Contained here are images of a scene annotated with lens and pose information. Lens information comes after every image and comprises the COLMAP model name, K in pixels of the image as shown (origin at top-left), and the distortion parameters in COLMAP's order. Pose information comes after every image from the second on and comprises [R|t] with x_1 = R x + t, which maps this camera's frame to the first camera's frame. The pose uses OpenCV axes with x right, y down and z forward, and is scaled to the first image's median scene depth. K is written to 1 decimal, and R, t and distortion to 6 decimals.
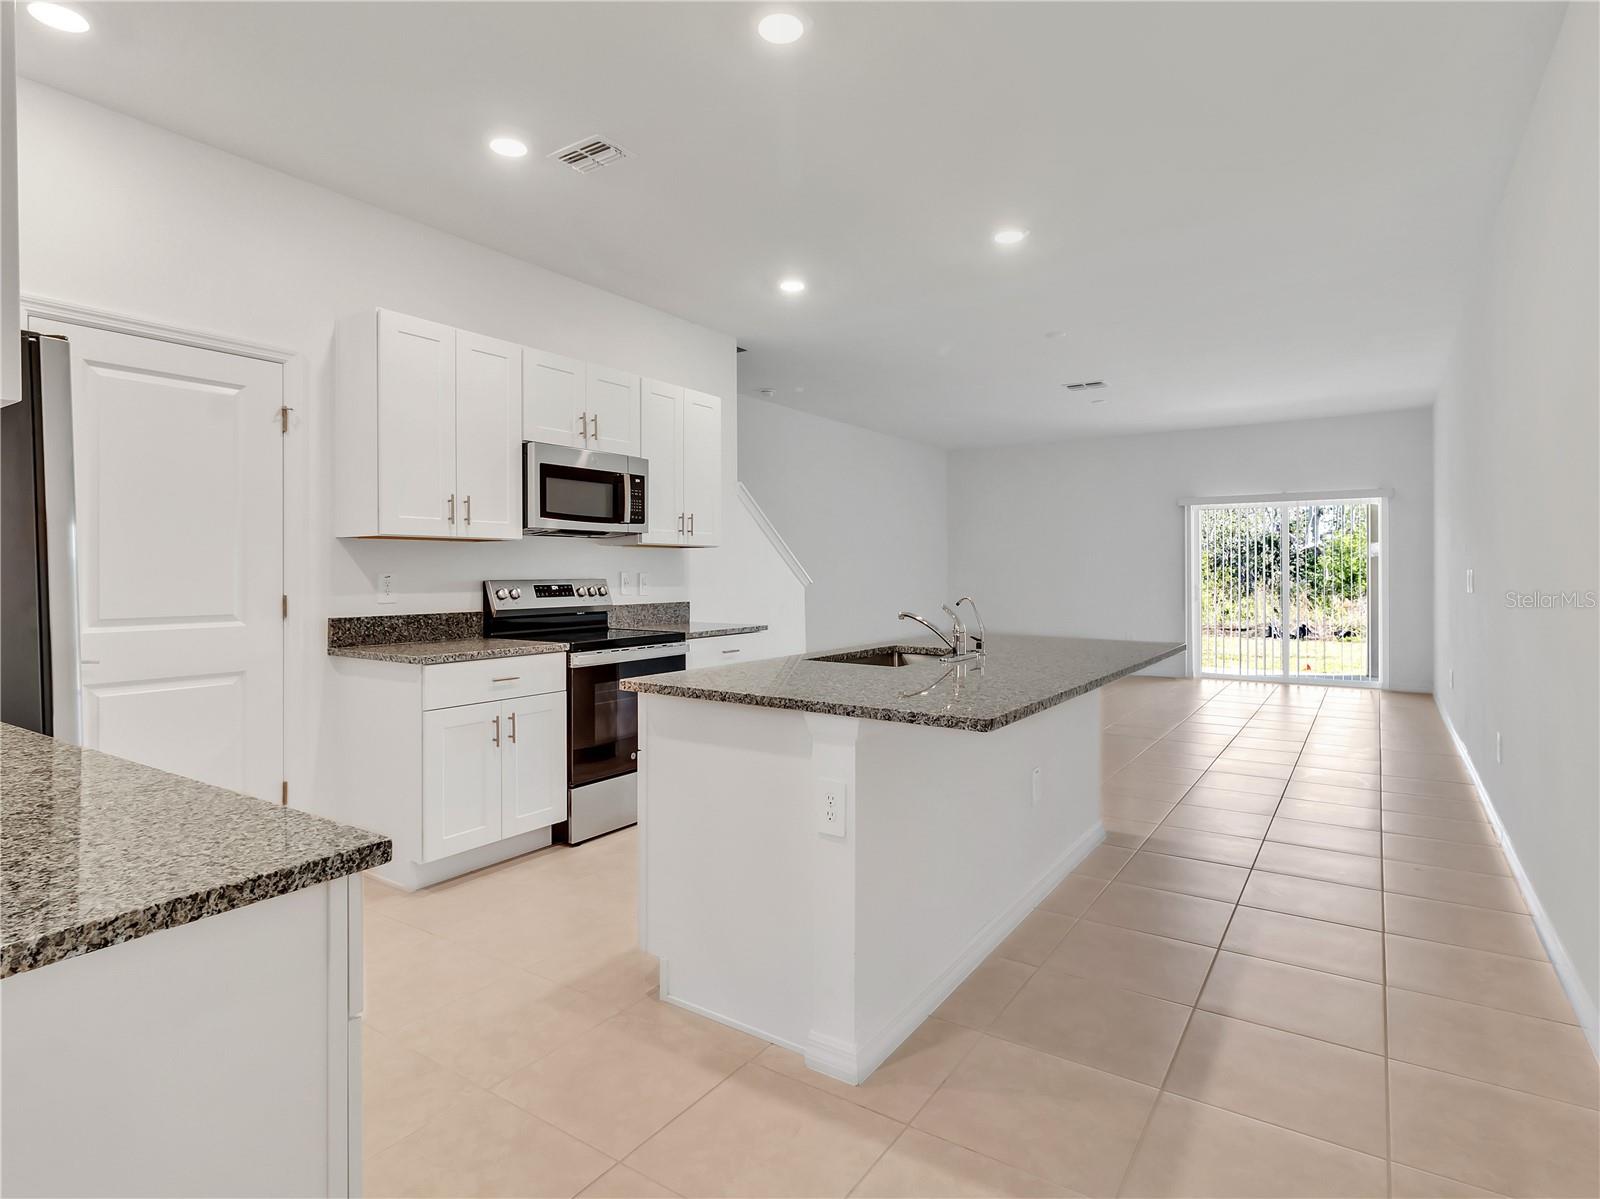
lens RADIAL K [[853.7, 0, 806.7], [0, 853.7, 572.3], [0, 0, 1]] dist [0.006742, -0.002840]
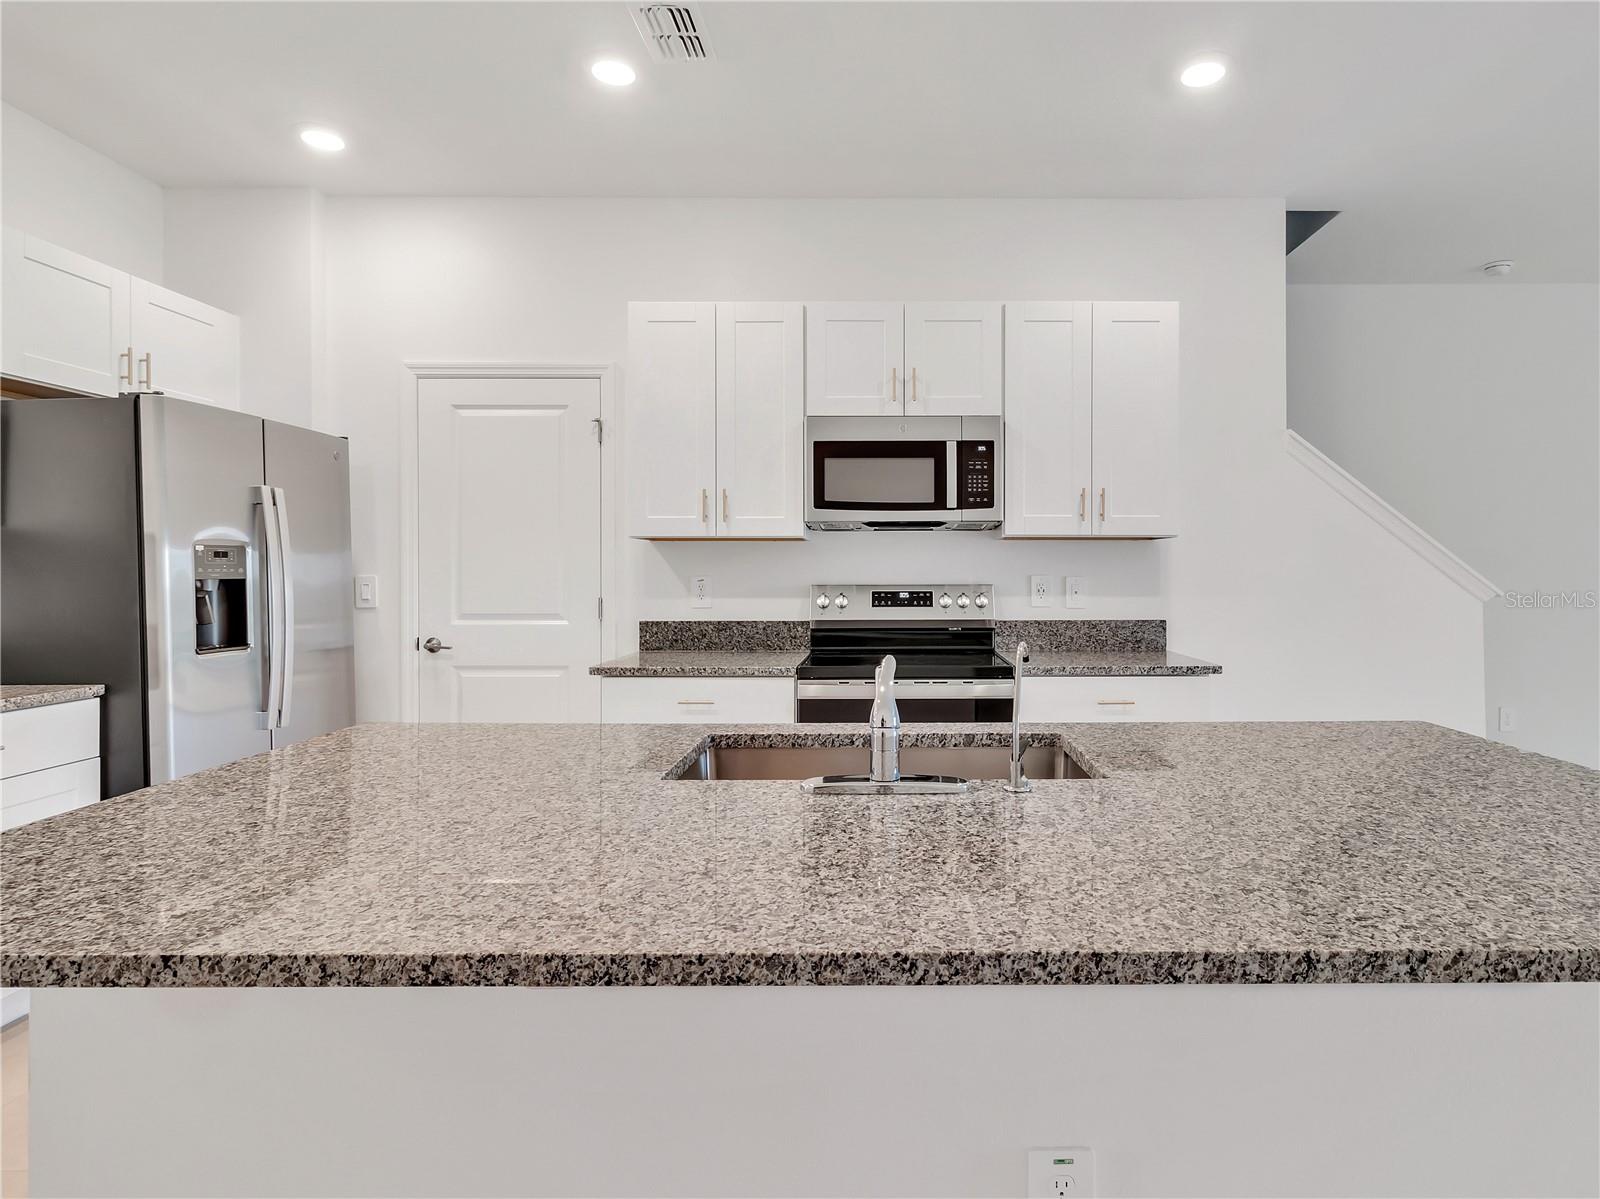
lens RADIAL K [[853.7, 0, 885.1], [0, 853.7, 583.0], [0, 0, 1]] dist [0.006742, -0.002840]
pose [[0.556470, 0.009648, -0.830812, 0.383147], [-0.000269, 0.999935, 0.011432, -0.002723], [0.830868, -0.006139, 0.556436, 0.579968]]
